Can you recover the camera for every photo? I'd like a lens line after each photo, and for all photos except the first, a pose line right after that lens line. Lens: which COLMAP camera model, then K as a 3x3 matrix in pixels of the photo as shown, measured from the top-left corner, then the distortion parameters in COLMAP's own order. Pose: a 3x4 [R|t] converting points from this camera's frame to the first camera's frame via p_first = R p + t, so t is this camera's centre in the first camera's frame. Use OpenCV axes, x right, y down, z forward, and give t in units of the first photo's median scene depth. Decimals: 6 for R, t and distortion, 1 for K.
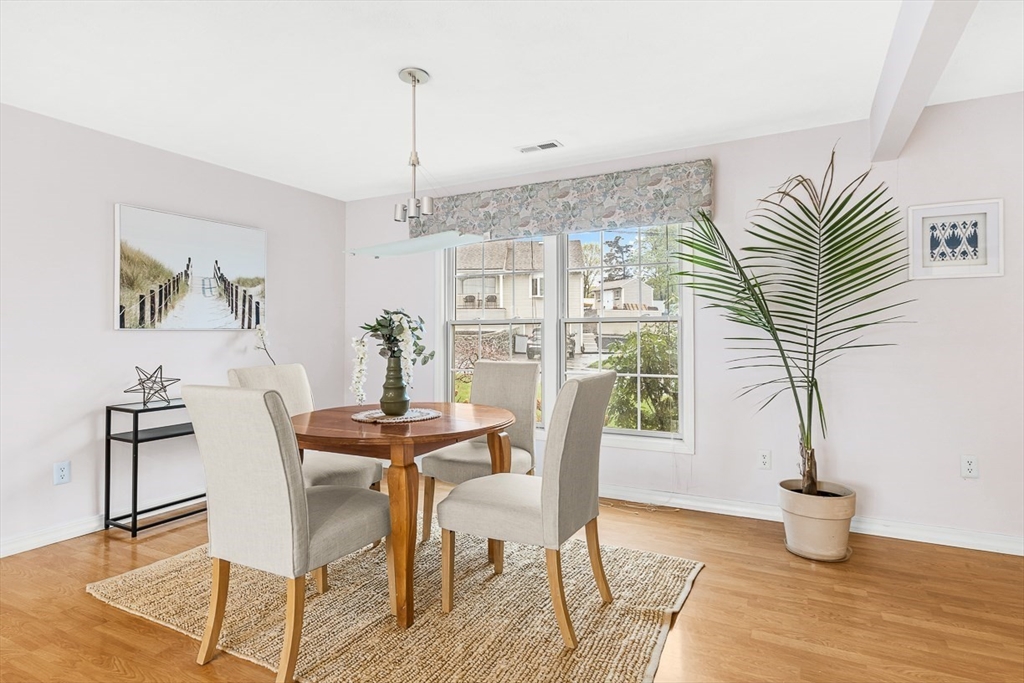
lens RADIAL K [[541.3, 0, 512.4], [0, 541.3, 332.3], [0, 0, 1]] dist [-0.003398, 0.001425]
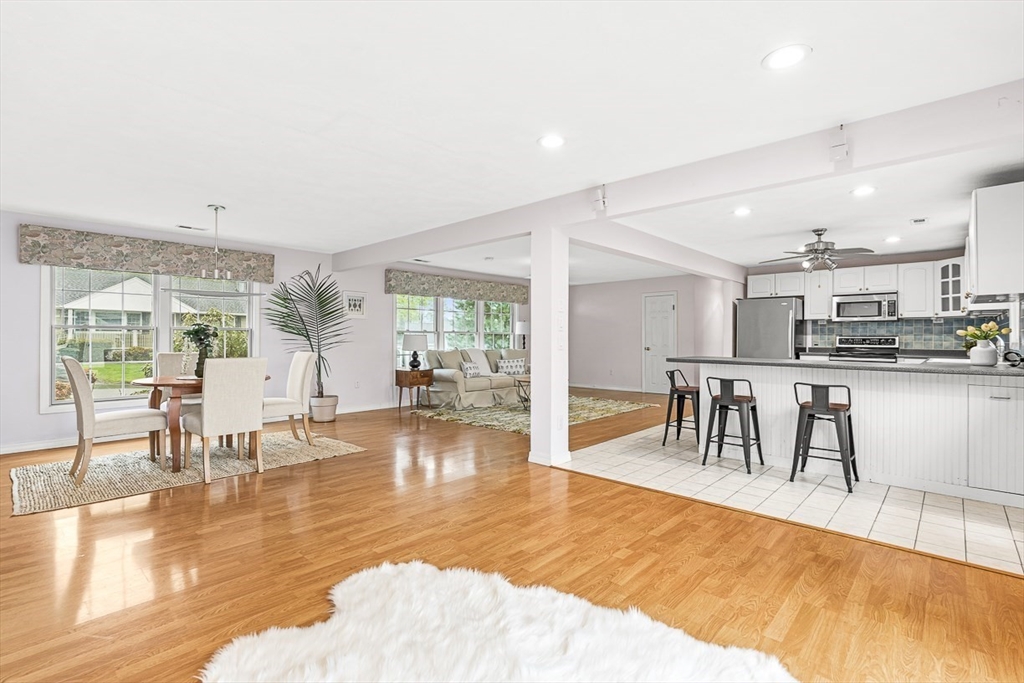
lens RADIAL K [[478.5, 0, 511.7], [0, 478.5, 338.3], [0, 0, 1]] dist [-0.000480, 0.000000]
pose [[0.270115, 0.005976, 0.962810, -1.211339], [-0.008559, 0.999956, -0.003805, 0.005732], [-0.962790, -0.007213, 0.270154, -0.415640]]
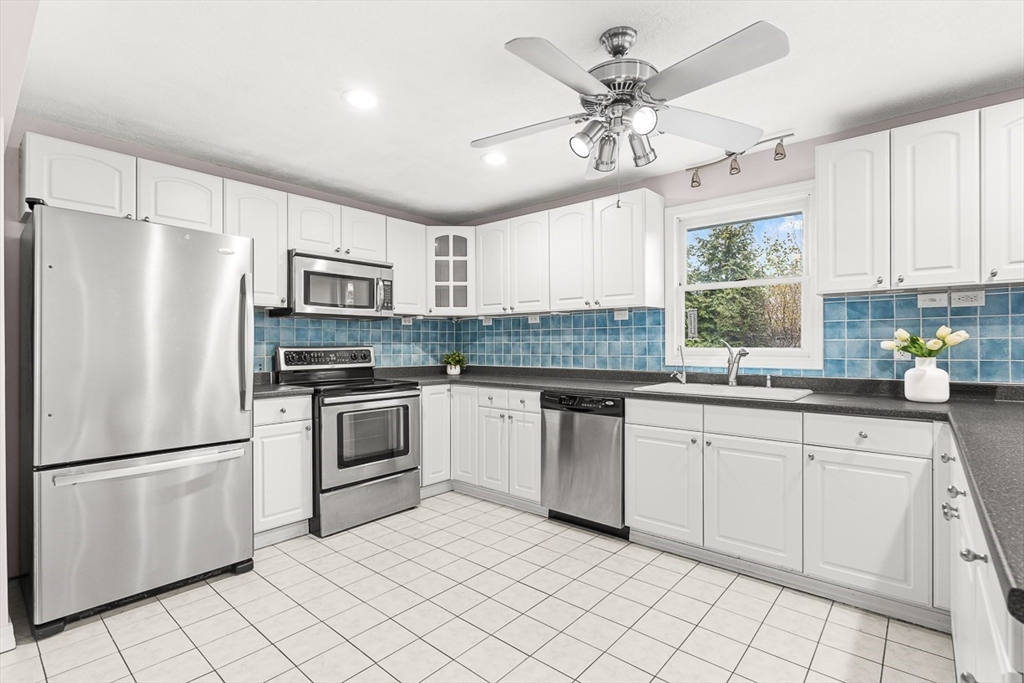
lens RADIAL K [[480.4, 0, 512.8], [0, 480.4, 343.7], [0, 0, 1]] dist [-0.001159, 0.000180]
pose [[-0.971996, 0.009294, 0.234812, 0.647393], [0.008582, 0.999955, -0.004051, -0.024155], [-0.234839, -0.001923, -0.972032, -0.413950]]
